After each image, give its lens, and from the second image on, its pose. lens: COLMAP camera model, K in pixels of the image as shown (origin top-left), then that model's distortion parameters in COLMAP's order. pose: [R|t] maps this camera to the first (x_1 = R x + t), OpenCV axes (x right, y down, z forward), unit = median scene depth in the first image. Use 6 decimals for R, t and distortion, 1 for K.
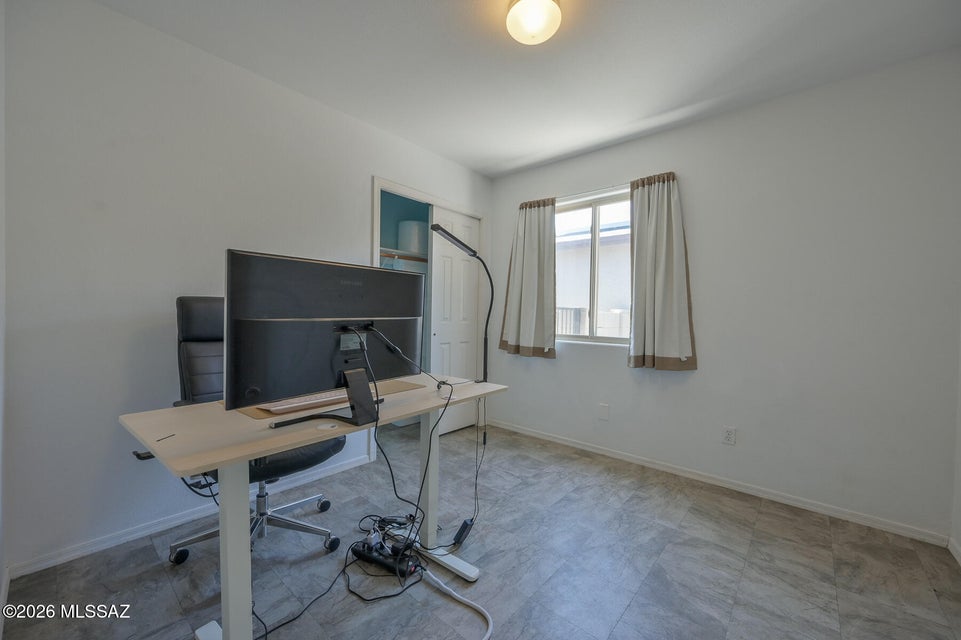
lens RADIAL K [[379.1, 0, 483.4], [0, 379.1, 322.4], [0, 0, 1]] dist [-0.000673, 0.000105]
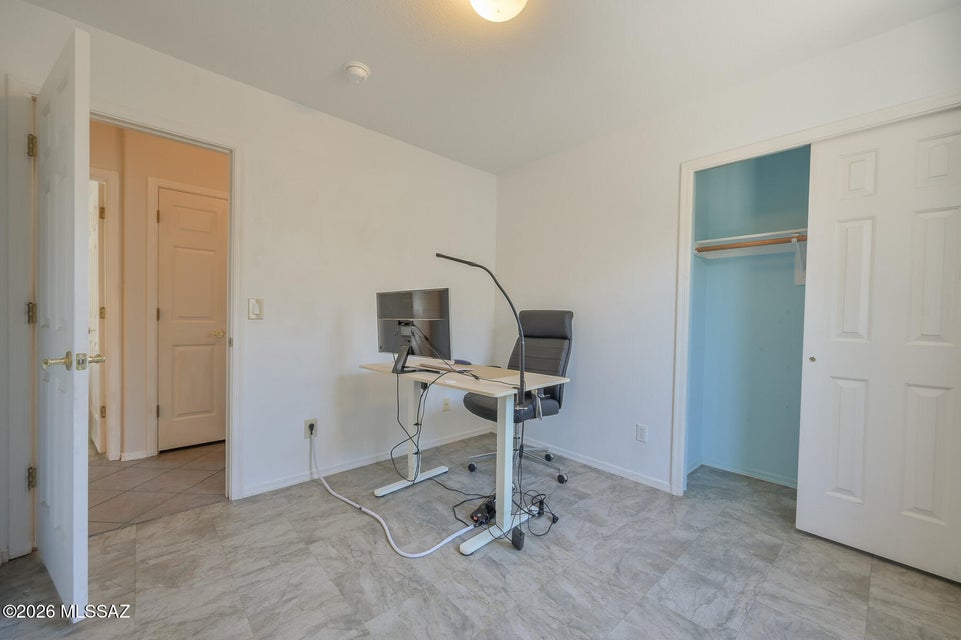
lens RADIAL K [[384.3, 0, 481.8], [0, 384.3, 322.2], [0, 0, 1]] dist [-0.001299, 0.000027]
pose [[-0.119973, 0.000364, -0.992777, 0.666495], [-0.044667, 0.998985, 0.005764, -0.009026], [0.991772, 0.045036, -0.119835, 0.702145]]
